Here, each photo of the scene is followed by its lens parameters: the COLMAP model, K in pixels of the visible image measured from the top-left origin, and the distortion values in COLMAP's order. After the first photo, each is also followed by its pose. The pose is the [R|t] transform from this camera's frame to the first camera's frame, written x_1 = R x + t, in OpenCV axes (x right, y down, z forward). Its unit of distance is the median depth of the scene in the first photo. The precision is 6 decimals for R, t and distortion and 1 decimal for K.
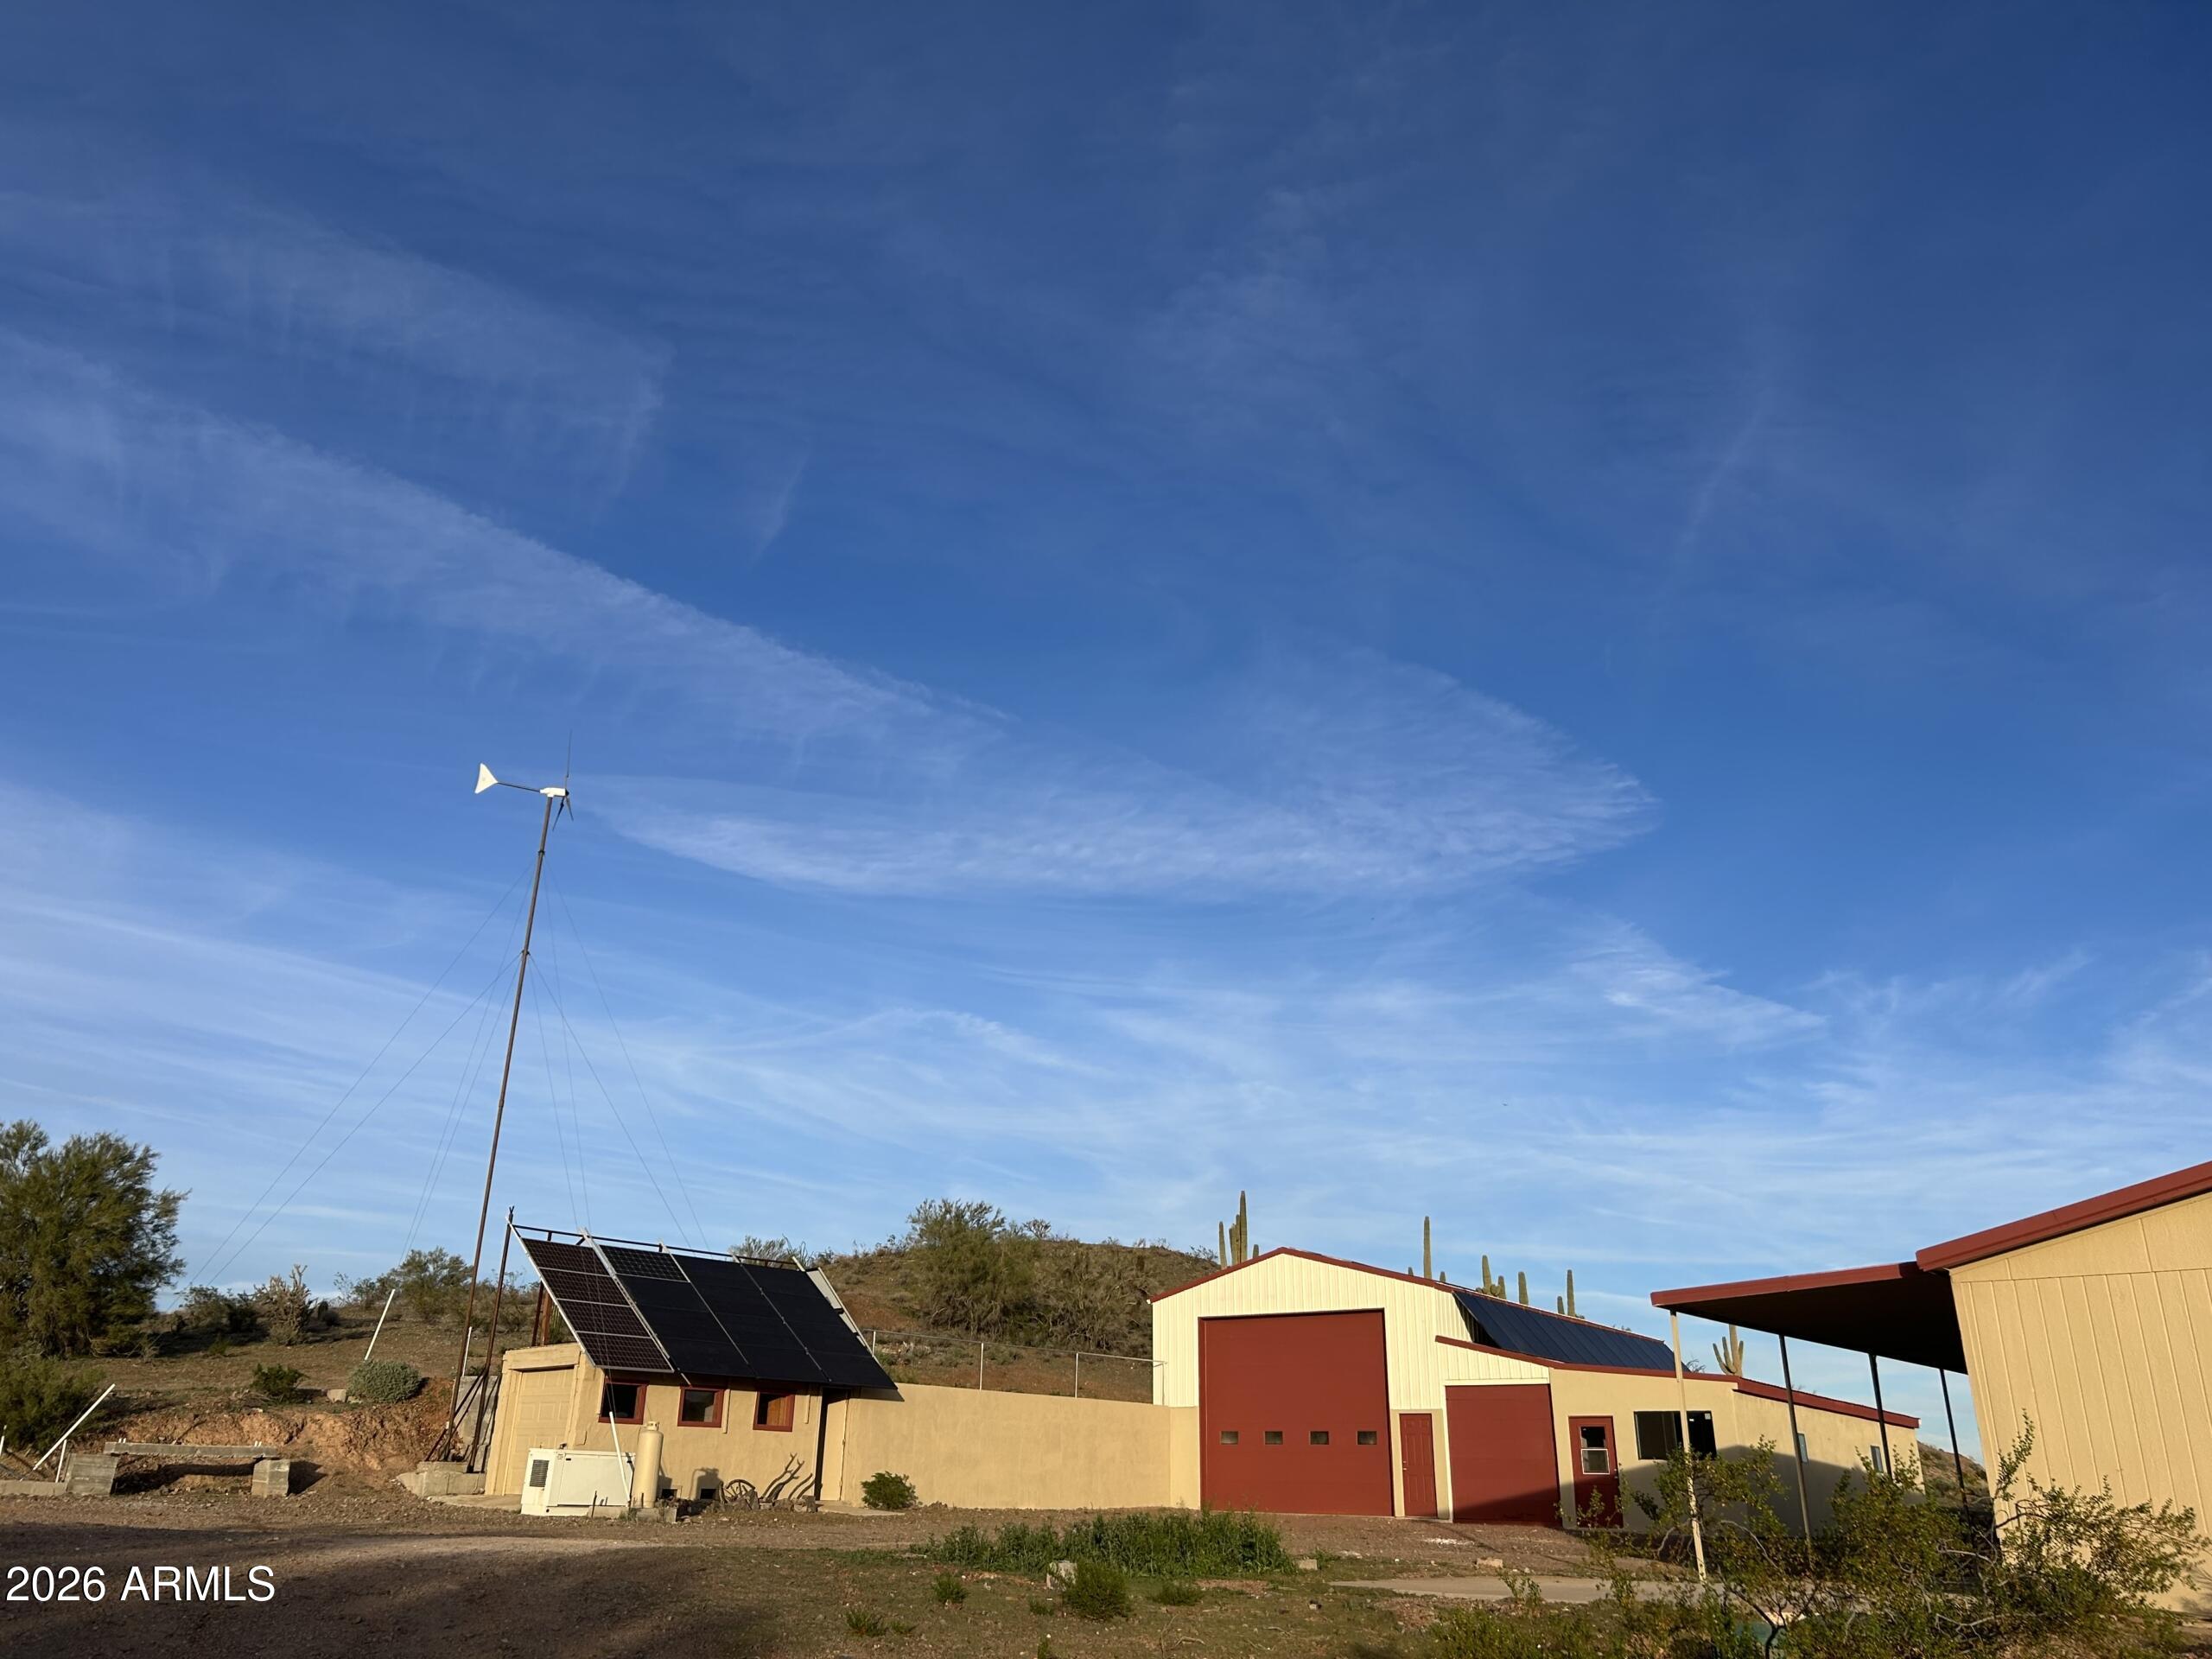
lens RADIAL K [[1694.2, 0, 1107.1], [0, 1694.2, 806.0], [0, 0, 1]] dist [0.025798, -0.009898]
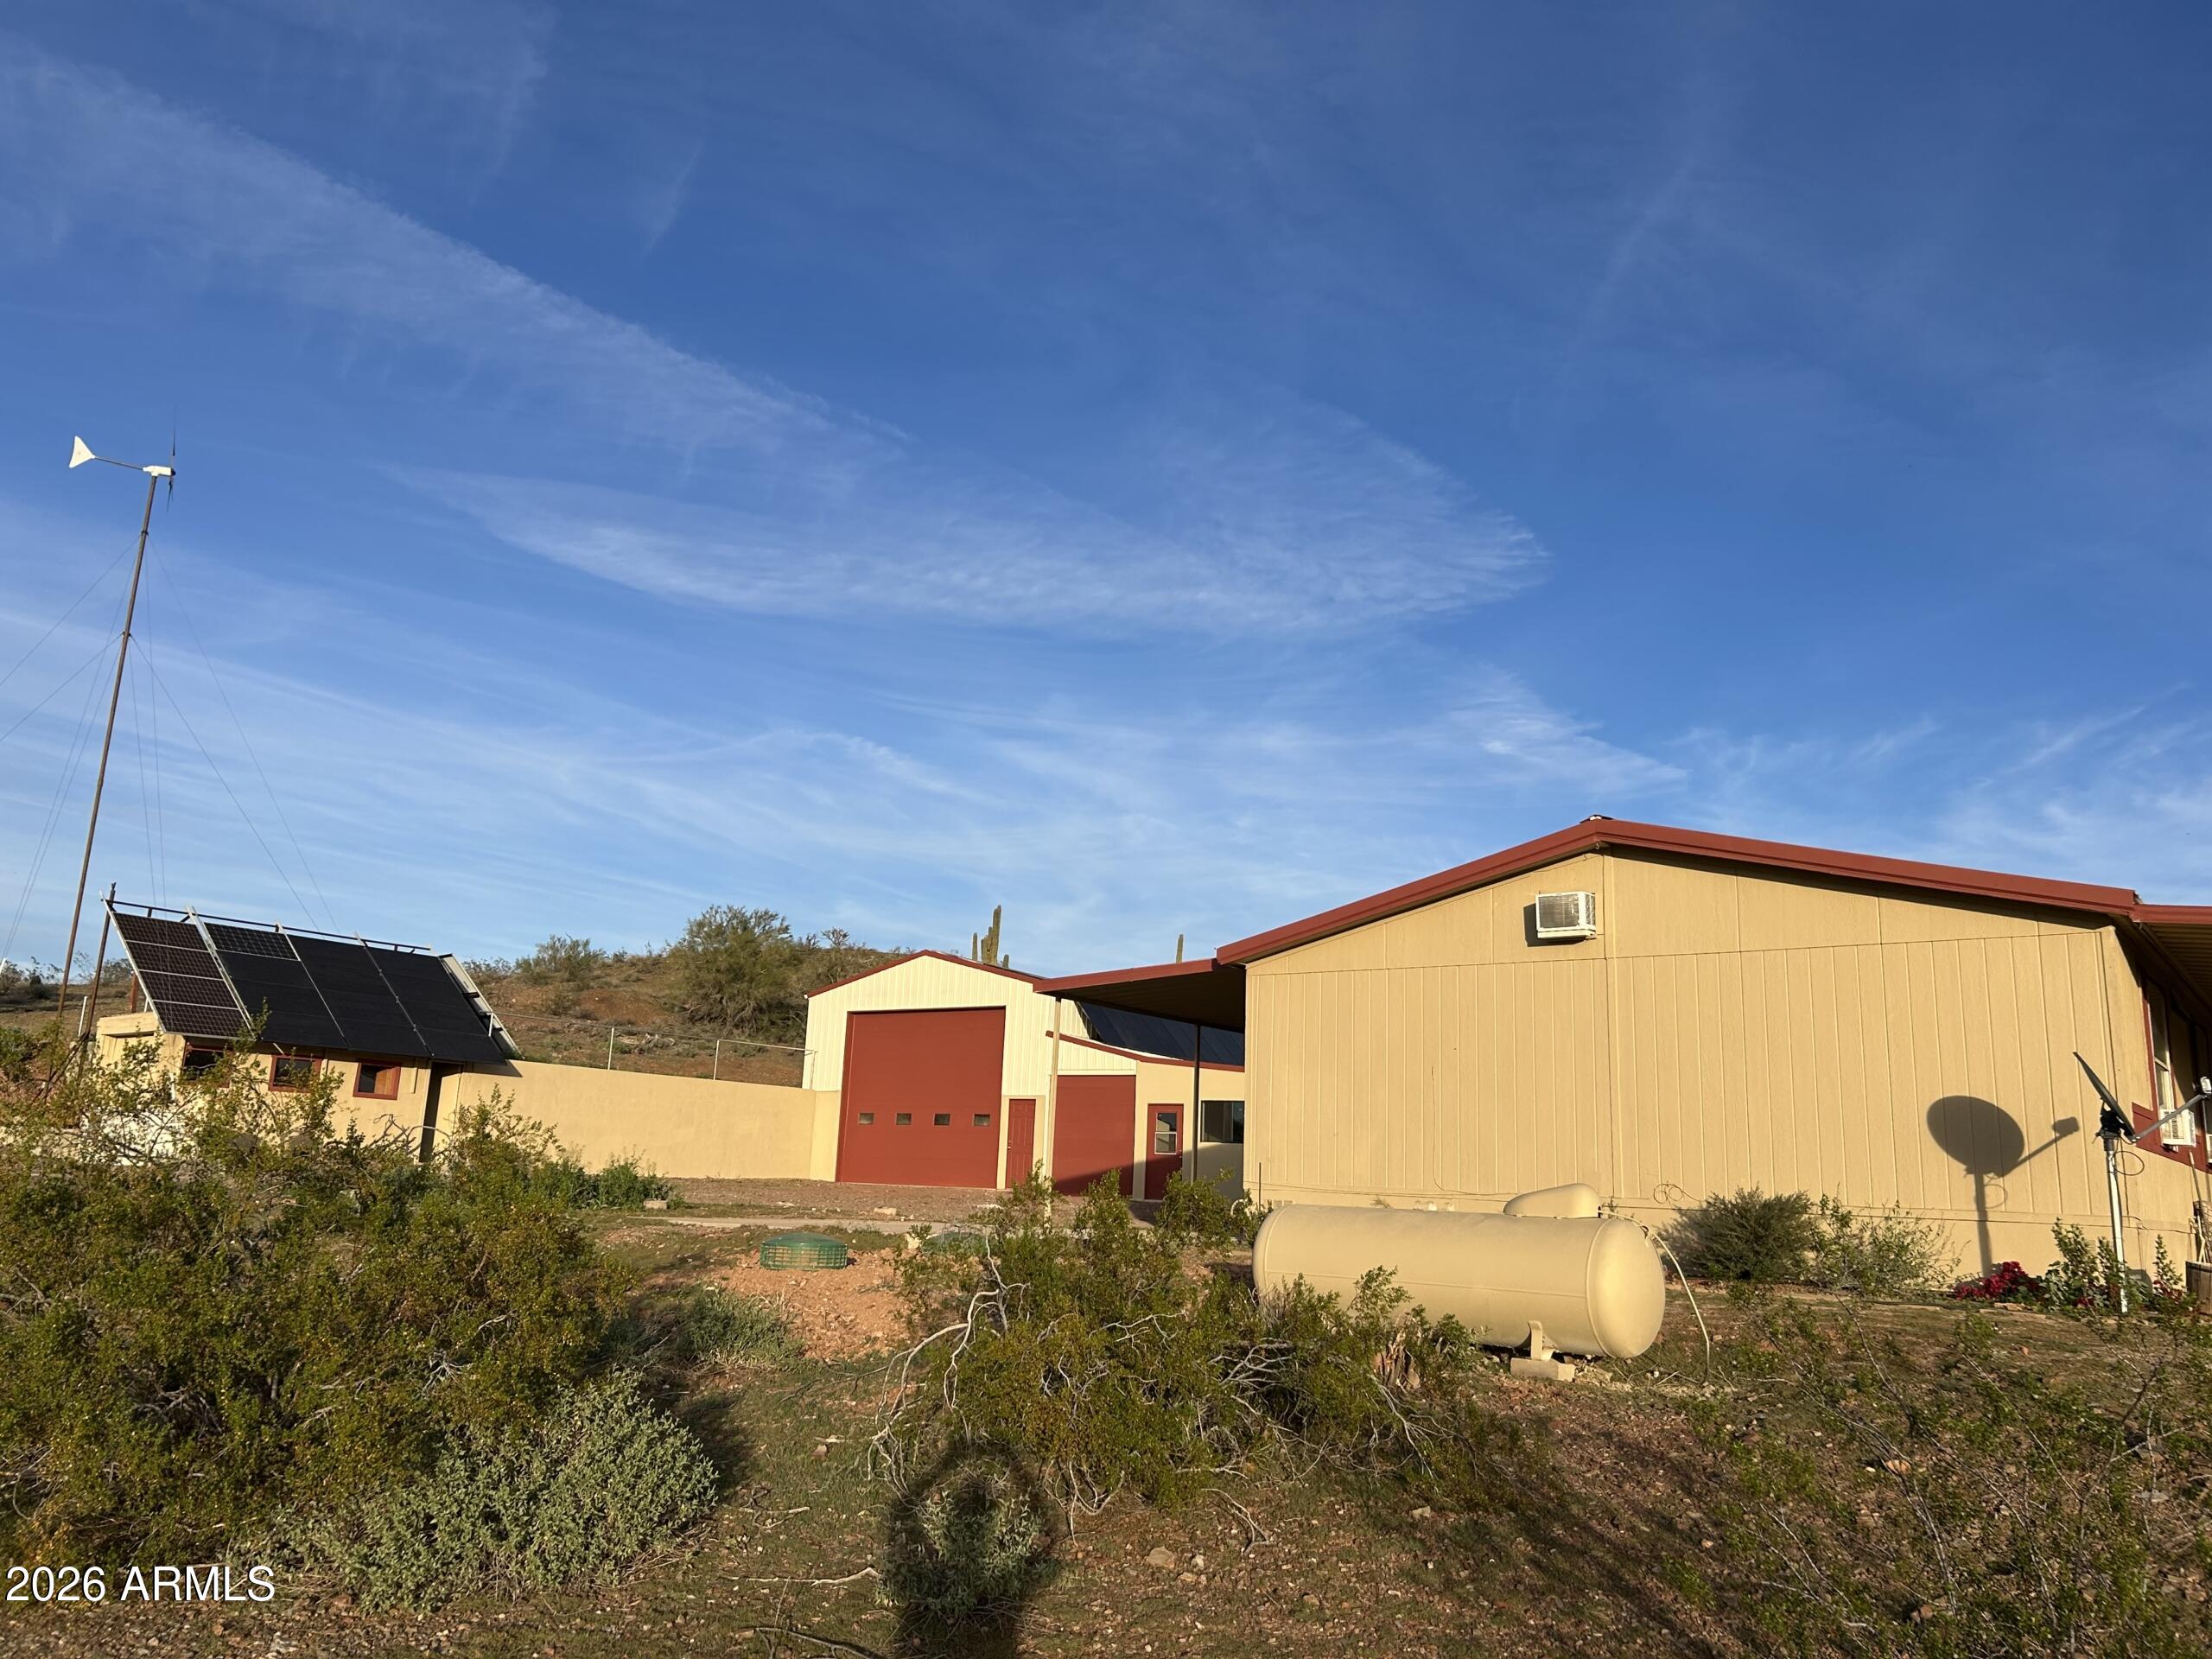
lens RADIAL K [[1668.6, 0, 1106.0], [0, 1668.6, 829.5], [0, 0, 1]] dist [0.046519, -0.041183]
pose [[0.996613, 0.037020, 0.073432, 0.160782], [-0.049143, 0.984069, 0.170861, 0.002128], [-0.065937, -0.173891, 0.982555, -0.024538]]
